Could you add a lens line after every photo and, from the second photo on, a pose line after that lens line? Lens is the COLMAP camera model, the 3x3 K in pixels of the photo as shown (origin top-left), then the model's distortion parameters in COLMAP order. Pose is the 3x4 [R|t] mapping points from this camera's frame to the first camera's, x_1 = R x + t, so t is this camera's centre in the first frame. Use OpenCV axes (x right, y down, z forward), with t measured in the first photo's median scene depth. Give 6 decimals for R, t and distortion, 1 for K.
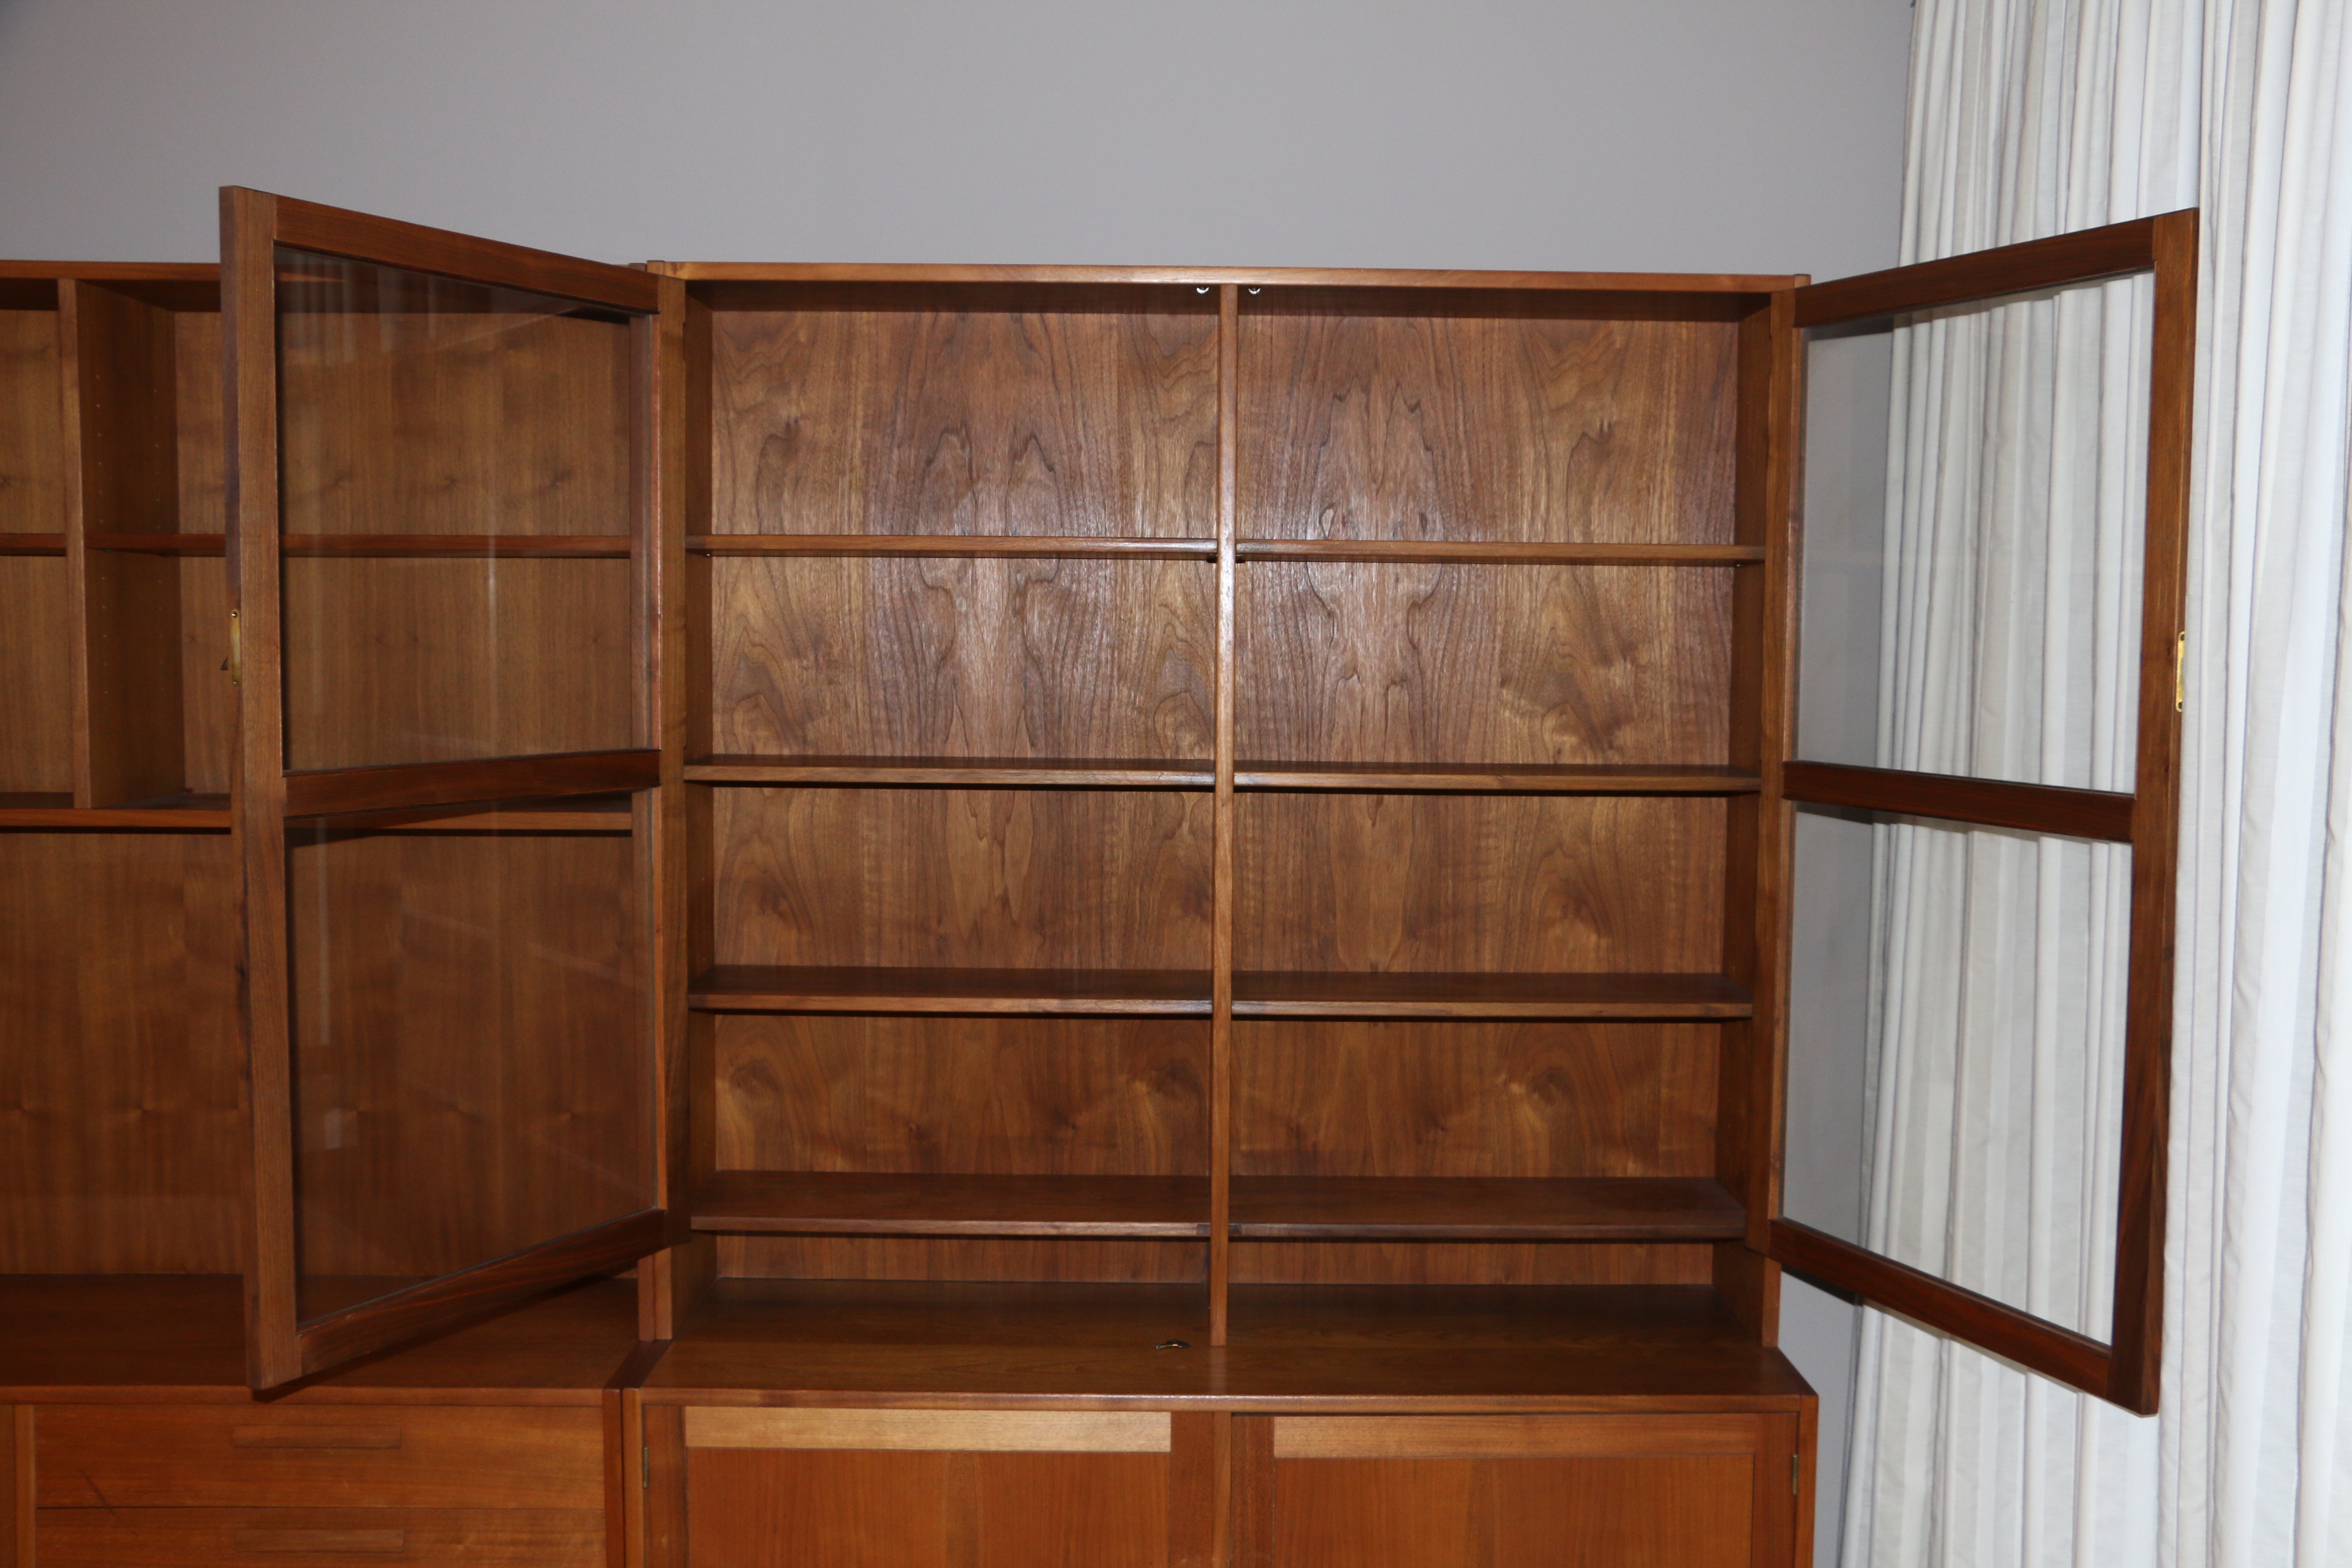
lens RADIAL K [[2356.6, 0, 1167.3], [0, 2356.6, 813.5], [0, 0, 1]] dist [-0.018486, 0.001486]
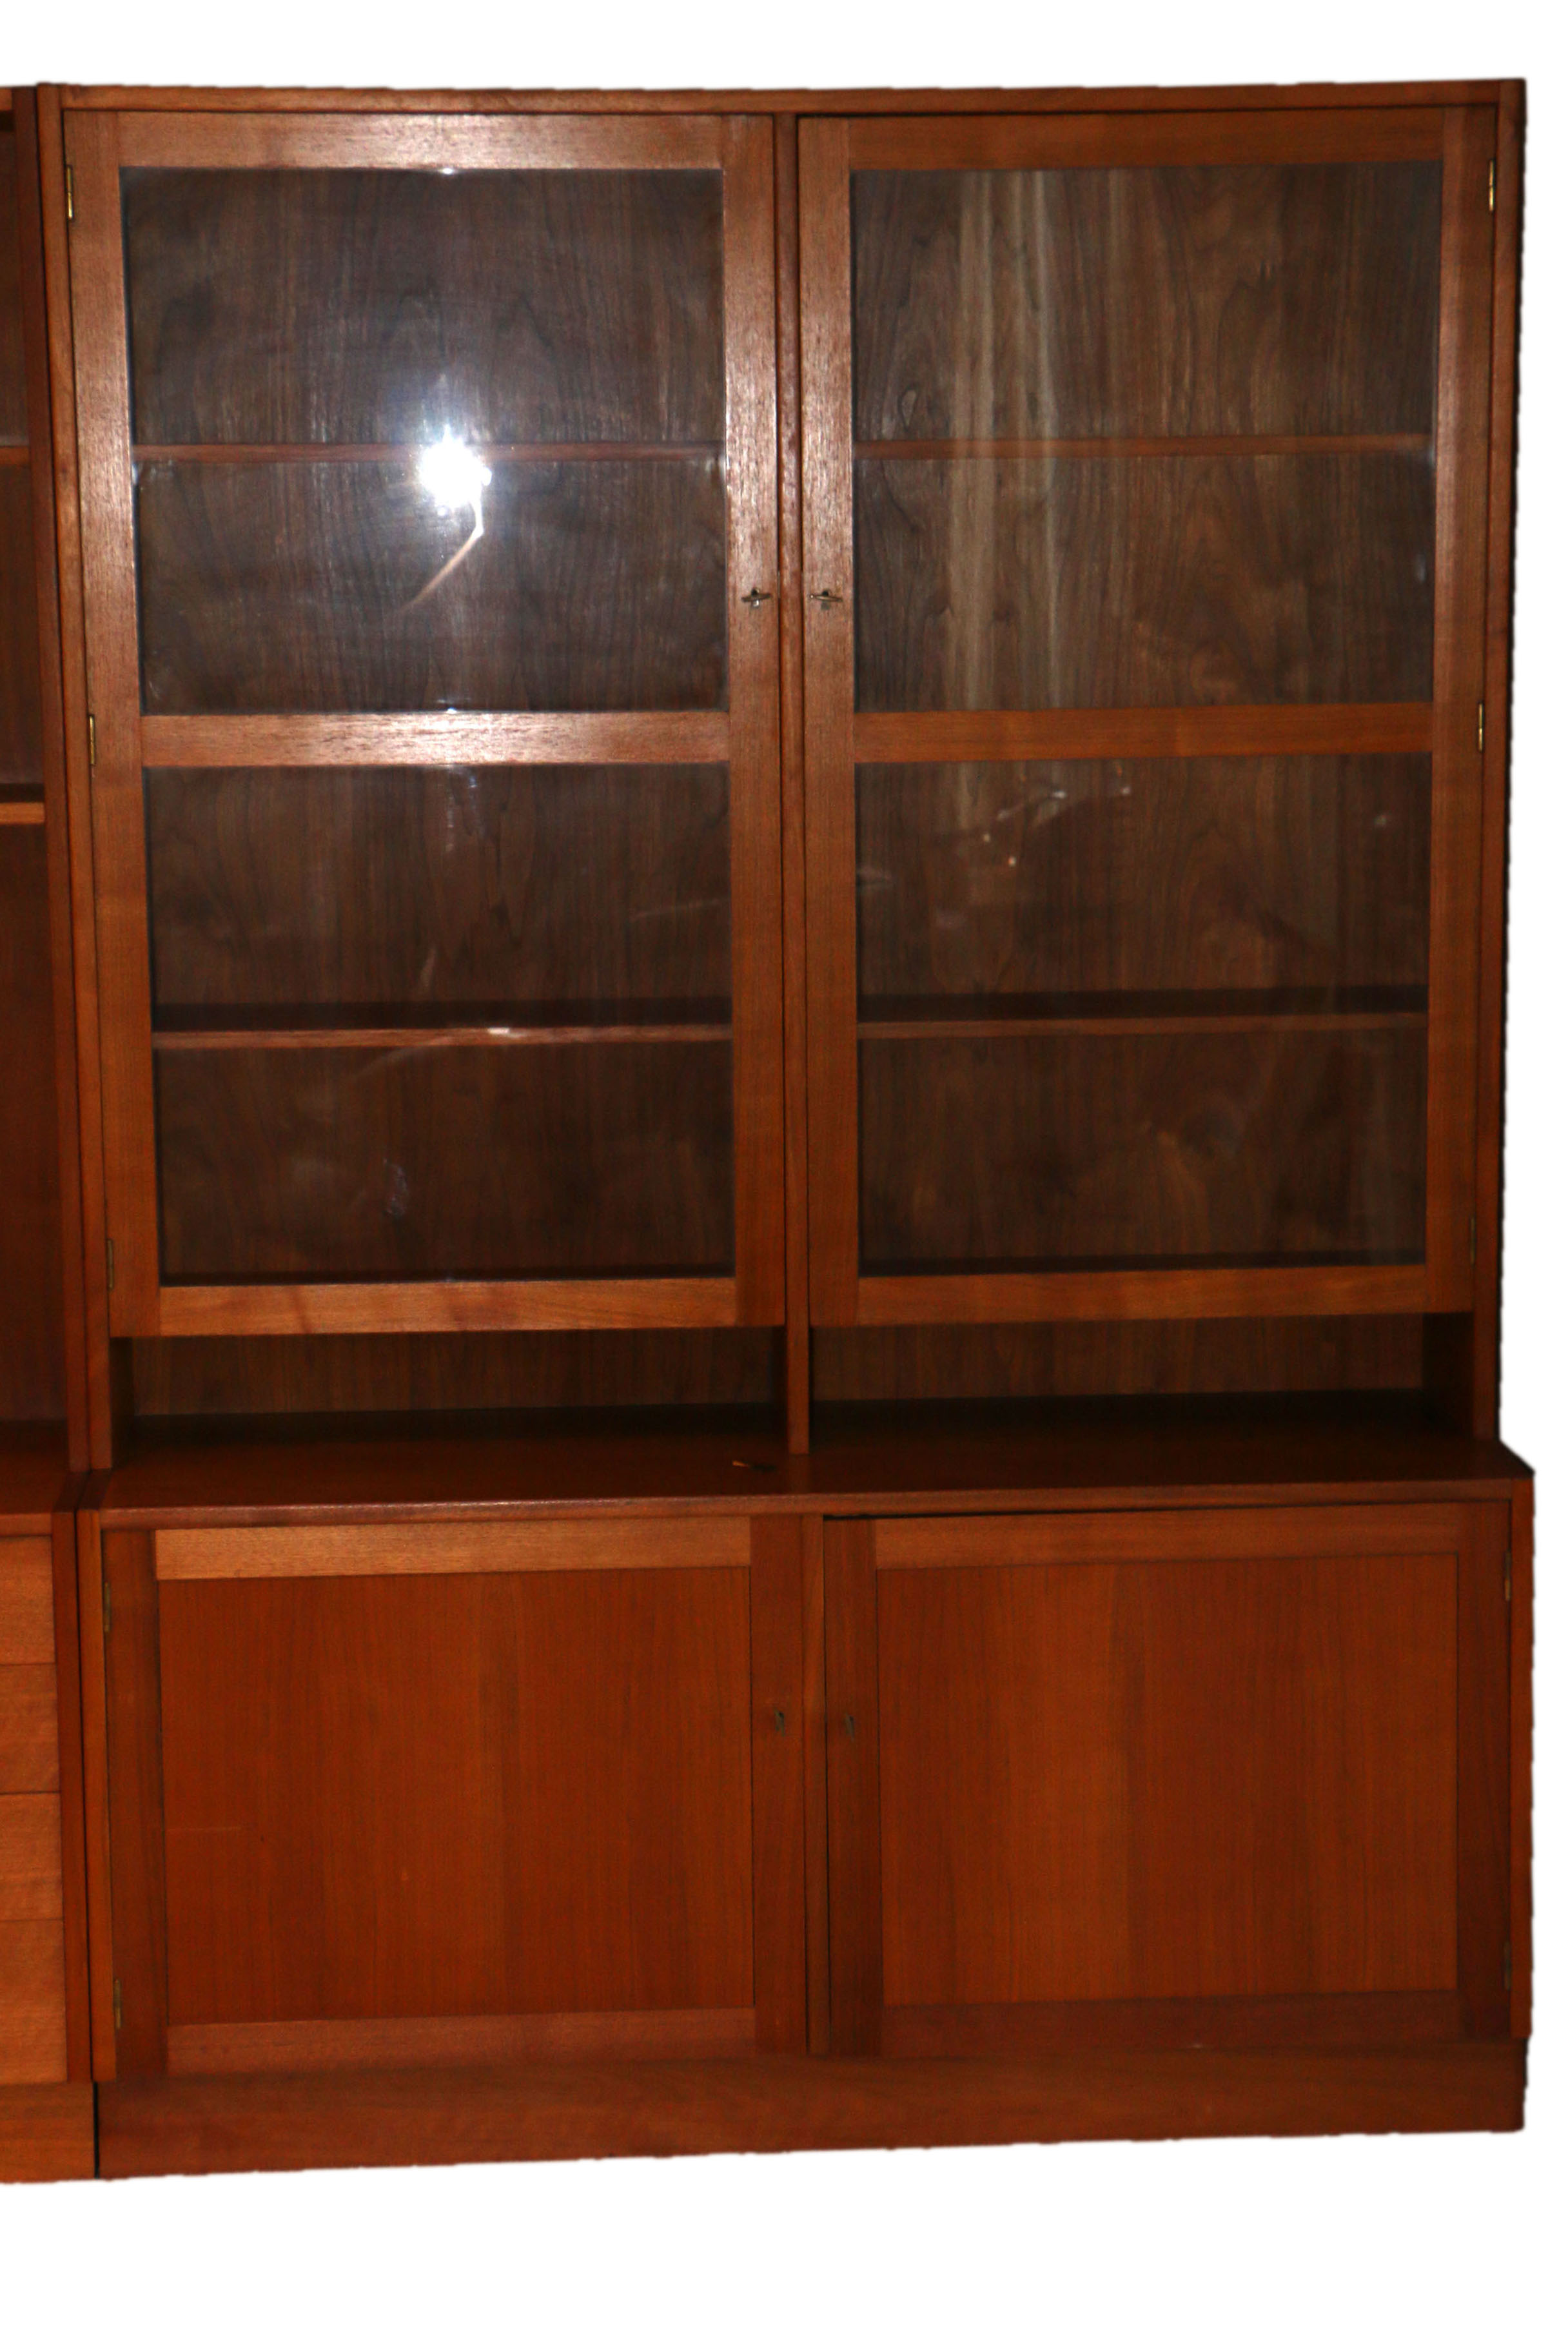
lens RADIAL K [[4387.9, 0, 784.0], [0, 4387.9, 1176.0], [0, 0, 1]] dist [0.188983, 0.224599]
pose [[0.998162, -0.027410, 0.054057, -0.057623], [0.023391, 0.997012, 0.073624, 0.019475], [-0.055914, -0.072224, 0.995820, -0.452872]]
